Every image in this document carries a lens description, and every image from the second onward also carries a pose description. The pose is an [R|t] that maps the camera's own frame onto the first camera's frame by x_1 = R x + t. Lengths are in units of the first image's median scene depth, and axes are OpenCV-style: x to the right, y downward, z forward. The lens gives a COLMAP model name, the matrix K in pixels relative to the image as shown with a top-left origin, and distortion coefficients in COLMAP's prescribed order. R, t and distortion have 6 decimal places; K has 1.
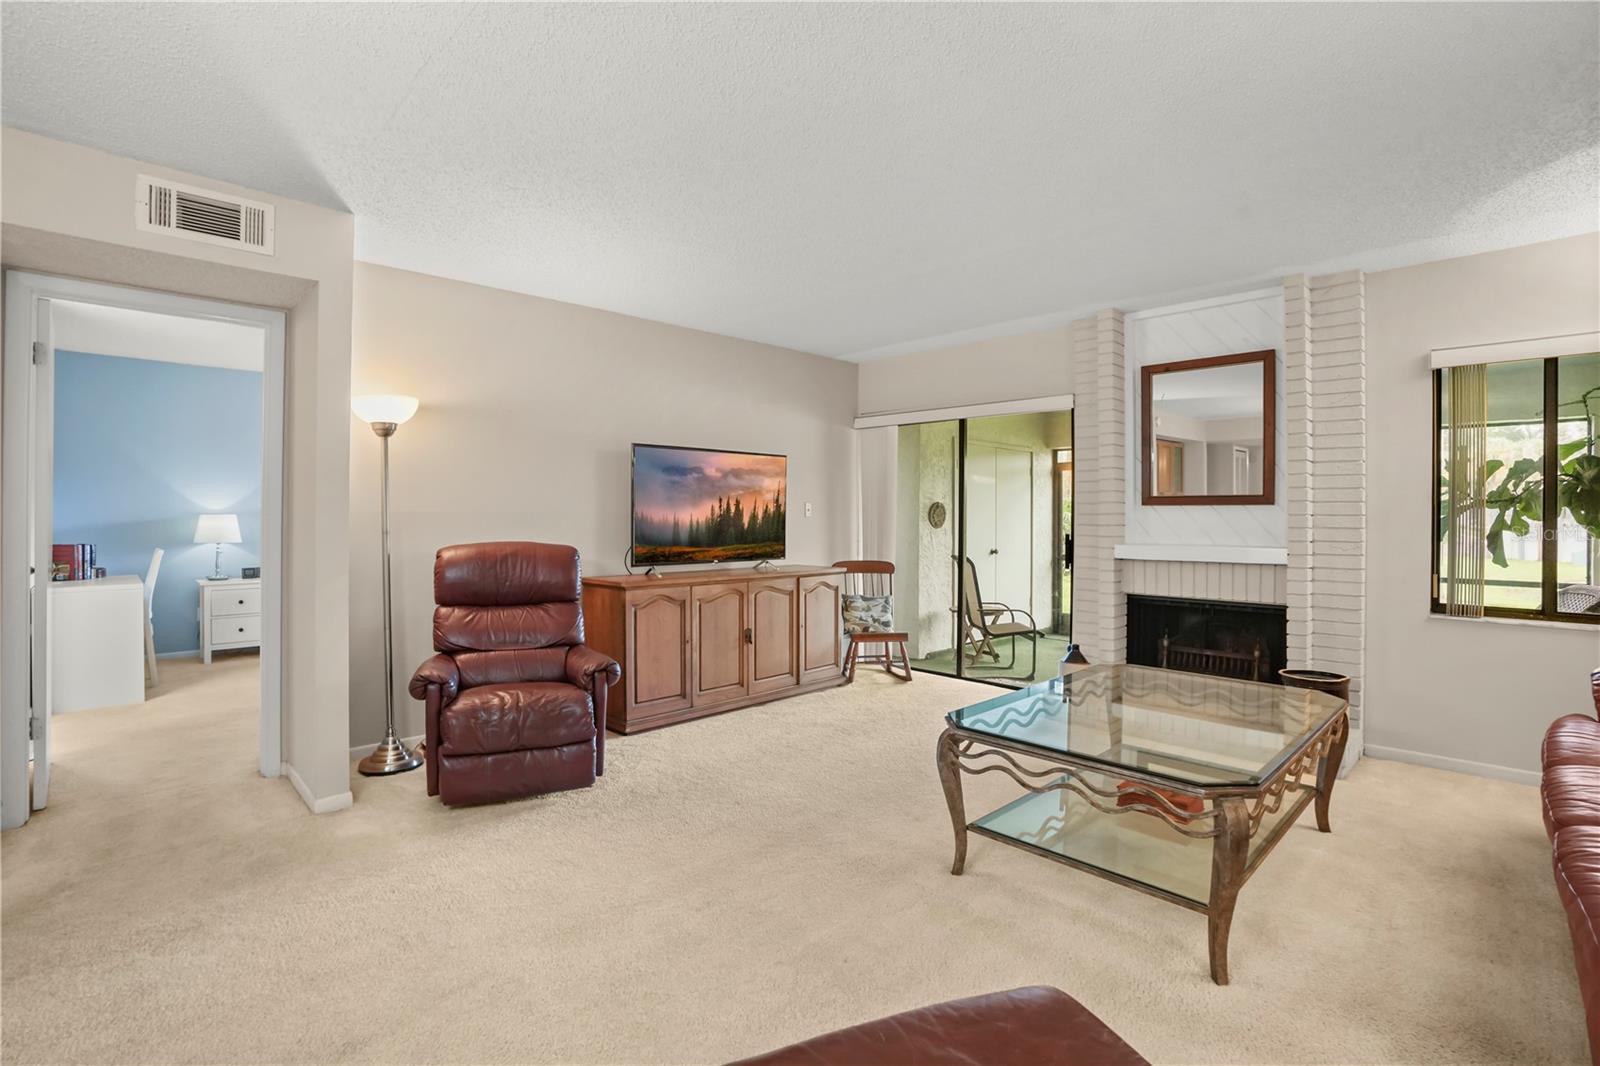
lens RADIAL K [[754.2, 0, 785.5], [0, 754.2, 511.2], [0, 0, 1]] dist [-0.061982, 0.026435]
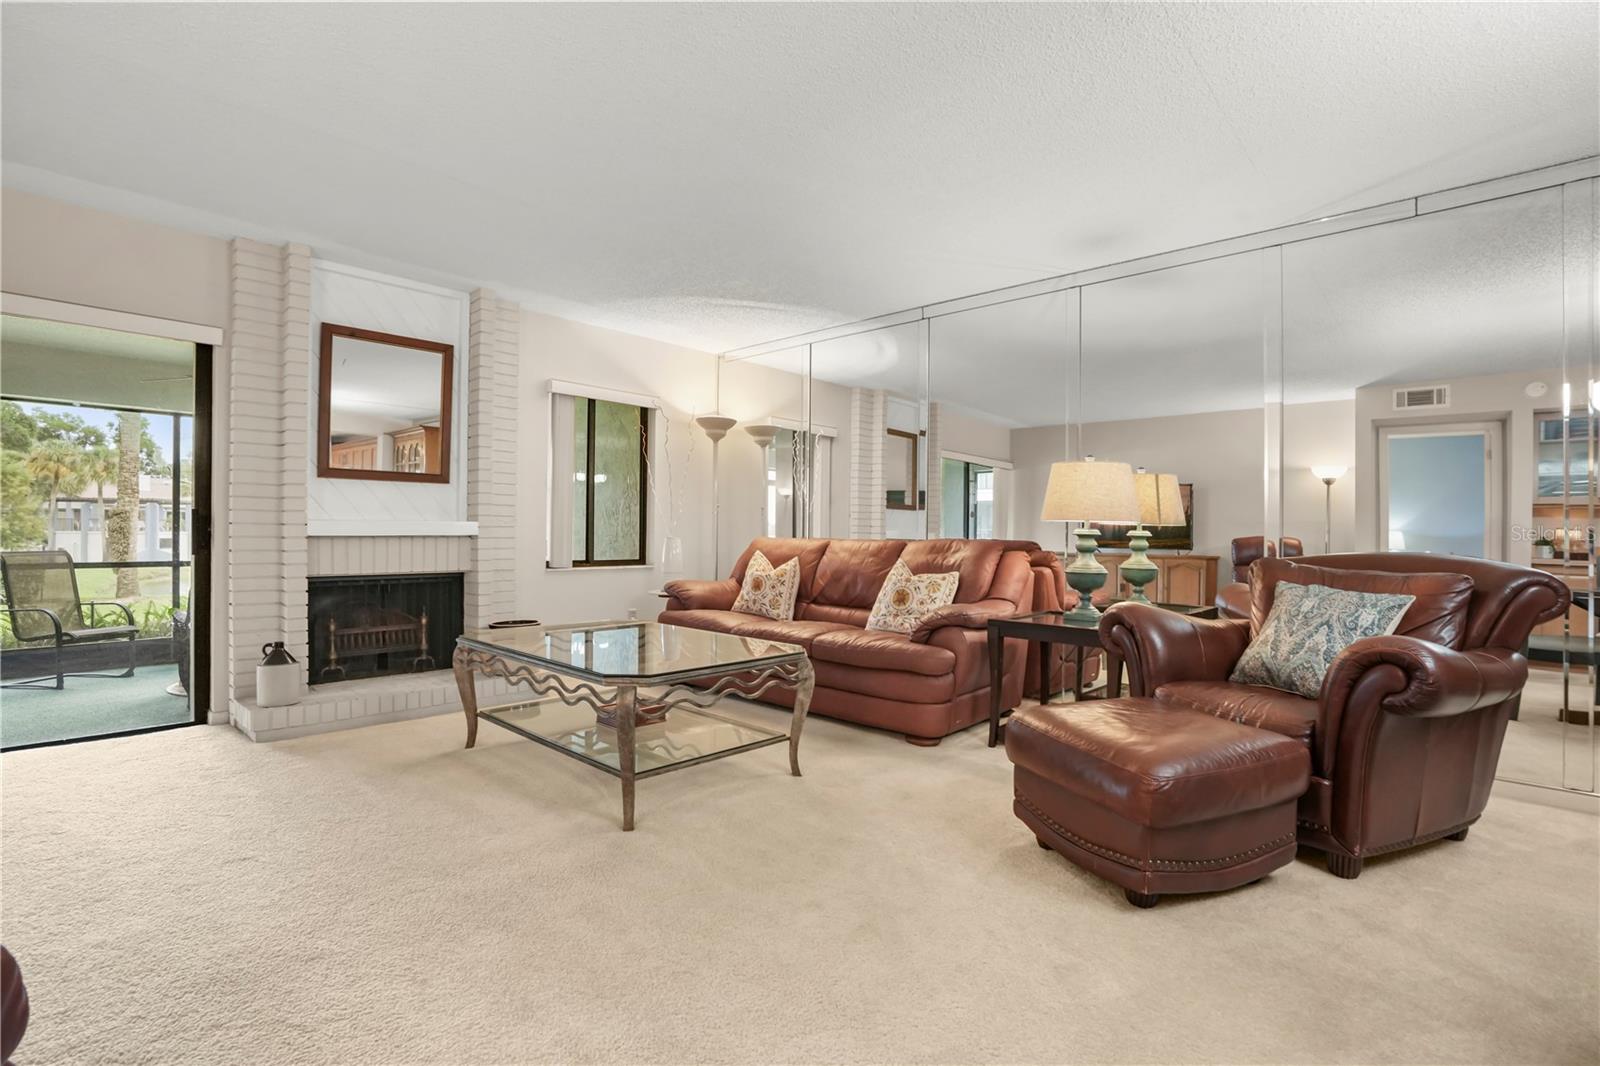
lens RADIAL K [[741.5, 0, 800.0], [0, 741.5, 533.0], [0, 0, 1]] dist [-0.058674, 0.022623]
pose [[-0.046951, -0.008262, 0.998863, -0.433583], [-0.010008, 0.999919, 0.007801, 0.047944], [-0.998847, -0.009631, -0.047030, 0.473874]]
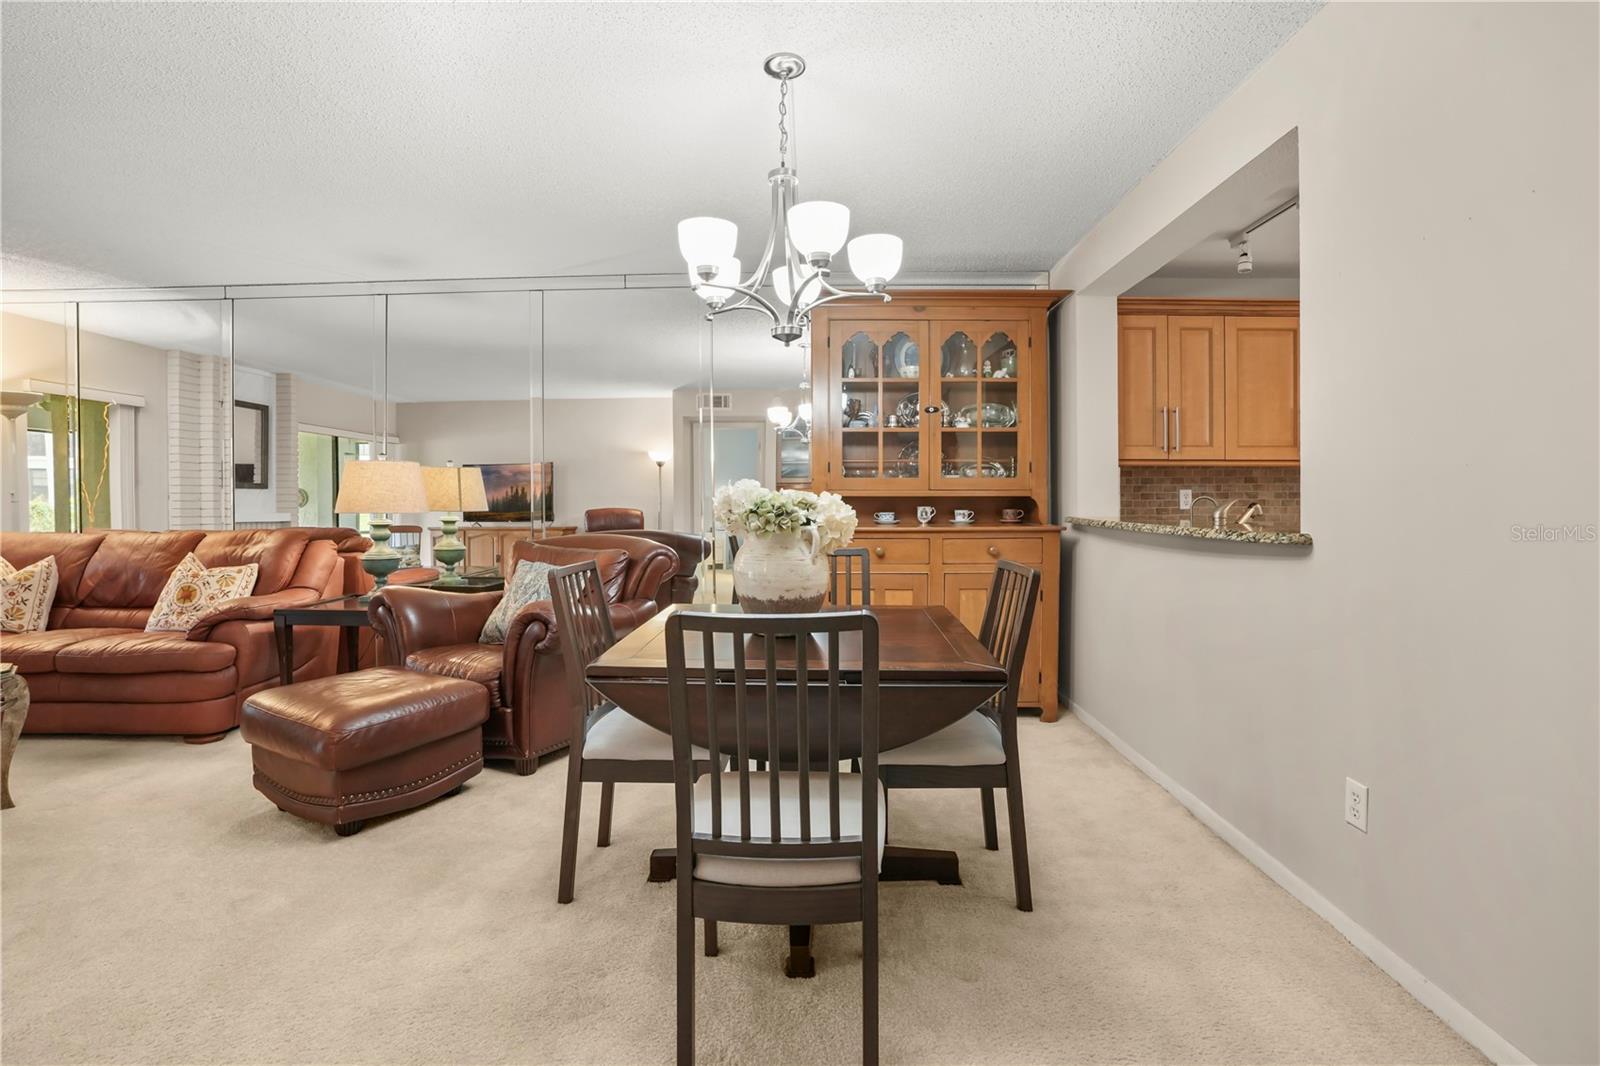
lens RADIAL K [[740.7, 0, 806.6], [0, 740.7, 509.7], [0, 0, 1]] dist [-0.069298, 0.022449]
pose [[-0.701792, -0.014804, 0.712228, -0.642764], [0.000706, 0.999769, 0.021475, 0.015426], [-0.712381, 0.015574, -0.701620, 0.370084]]
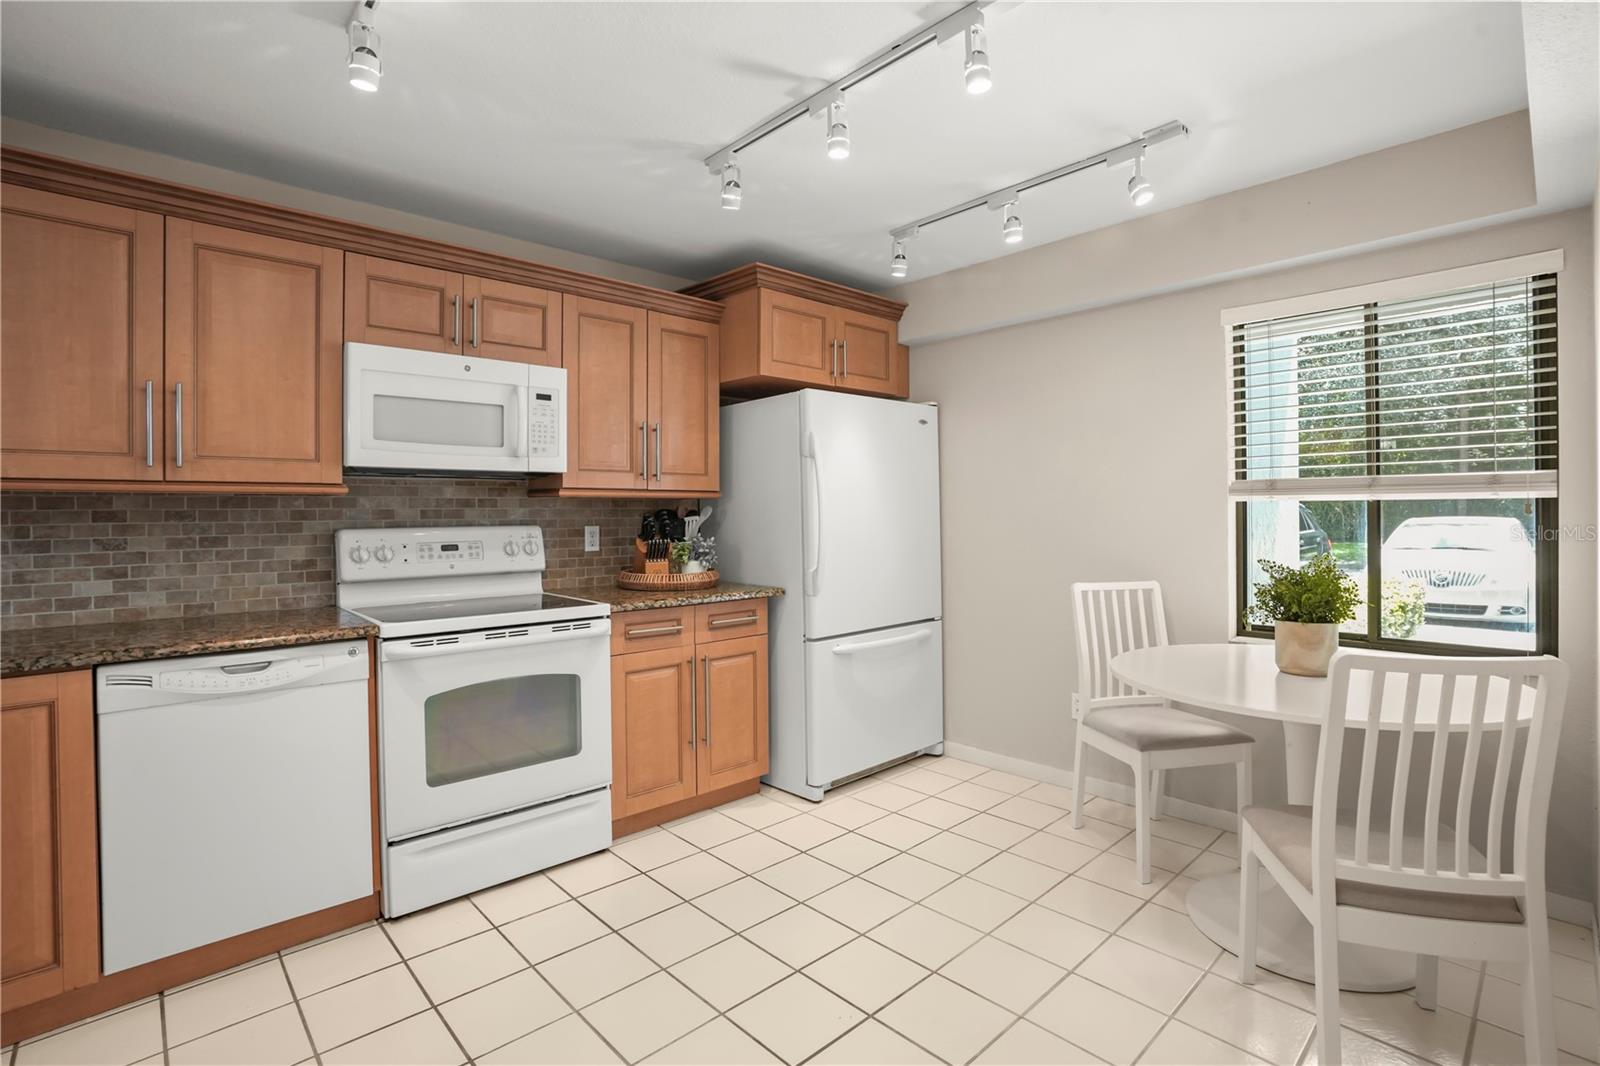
lens RADIAL K [[754.2, 0, 785.5], [0, 754.2, 511.2], [0, 0, 1]] dist [-0.061982, 0.026435]
pose [[-0.999147, 0.001388, 0.041264, -0.877621], [0.001338, 0.999998, -0.001237, -0.005521], [-0.041265, -0.001181, -0.999148, -0.234213]]
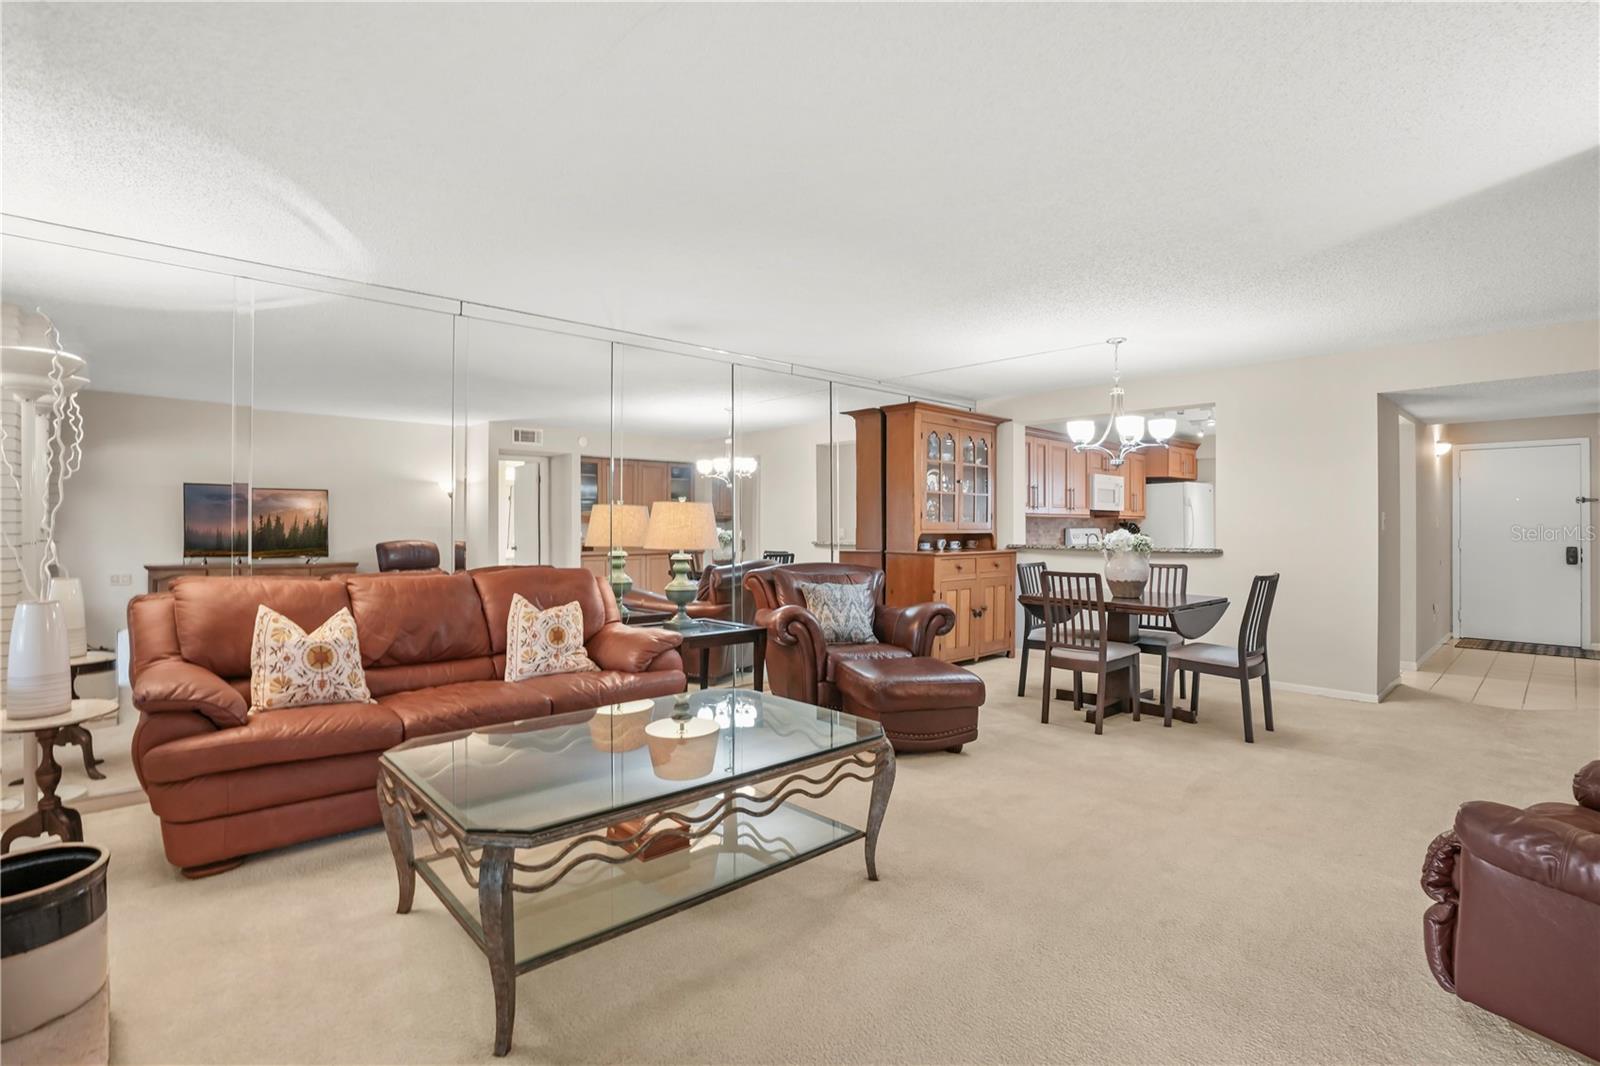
lens RADIAL K [[752.7, 0, 797.6], [0, 752.7, 515.3], [0, 0, 1]] dist [-0.066708, 0.022699]
pose [[-0.999559, -0.008109, 0.028583, 0.179686], [-0.008427, 0.999904, -0.011033, 0.001350], [-0.028491, -0.011269, -0.999531, 1.167254]]
